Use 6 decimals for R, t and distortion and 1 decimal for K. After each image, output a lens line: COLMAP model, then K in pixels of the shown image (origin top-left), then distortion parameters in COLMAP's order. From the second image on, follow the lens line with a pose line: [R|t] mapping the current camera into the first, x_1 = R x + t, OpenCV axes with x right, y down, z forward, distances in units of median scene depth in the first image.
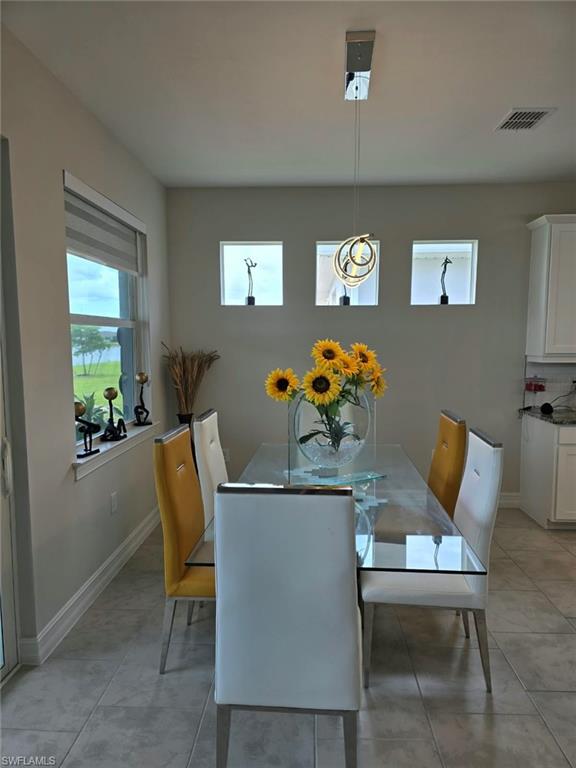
lens RADIAL K [[517.5, 0, 291.7], [0, 517.5, 387.6], [0, 0, 1]] dist [0.067774, -0.061583]
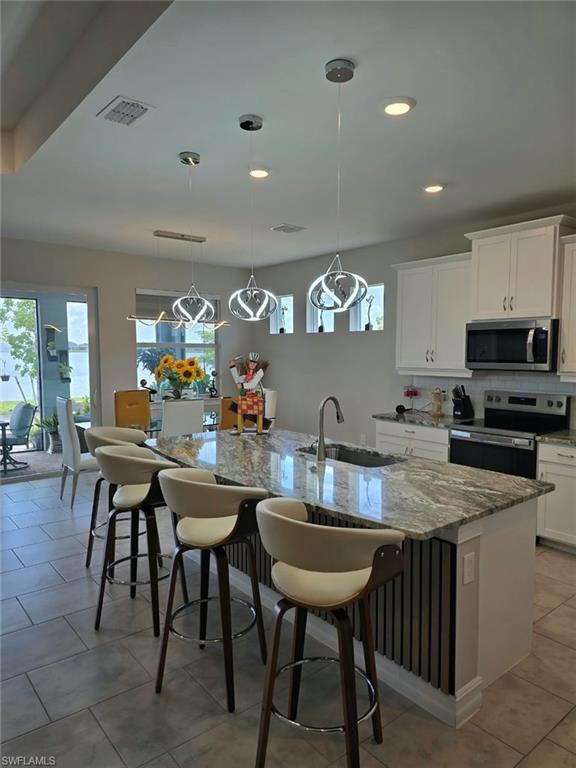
lens RADIAL K [[517.5, 0, 291.2], [0, 517.5, 386.2], [0, 0, 1]] dist [0.067774, -0.061583]
pose [[0.655551, 0.054982, -0.753146, 1.759395], [-0.070588, 0.997441, 0.011375, -0.017620], [0.751844, 0.045706, 0.657755, -0.081853]]
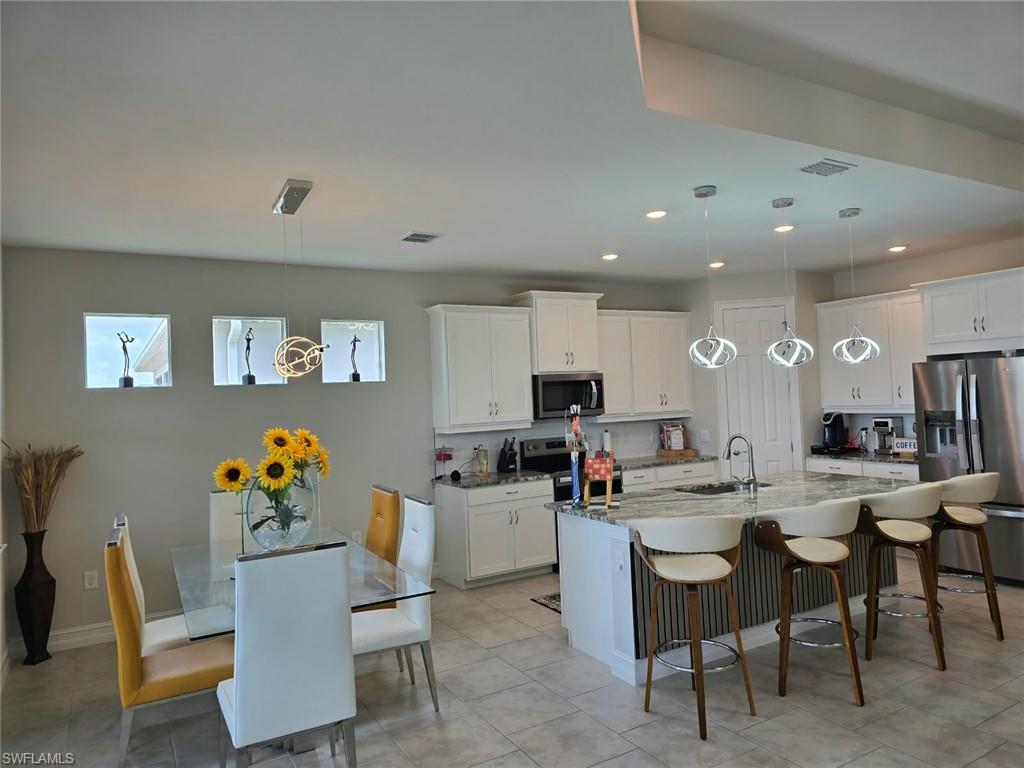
lens RADIAL K [[690.0, 0, 521.6], [0, 690.0, 385.3], [0, 0, 1]] dist [0.067774, -0.061583]
pose [[0.840388, -0.028422, 0.541239, -0.233008], [0.093303, 0.991302, -0.092815, 0.000216], [-0.533893, 0.128500, 0.835731, -0.408095]]
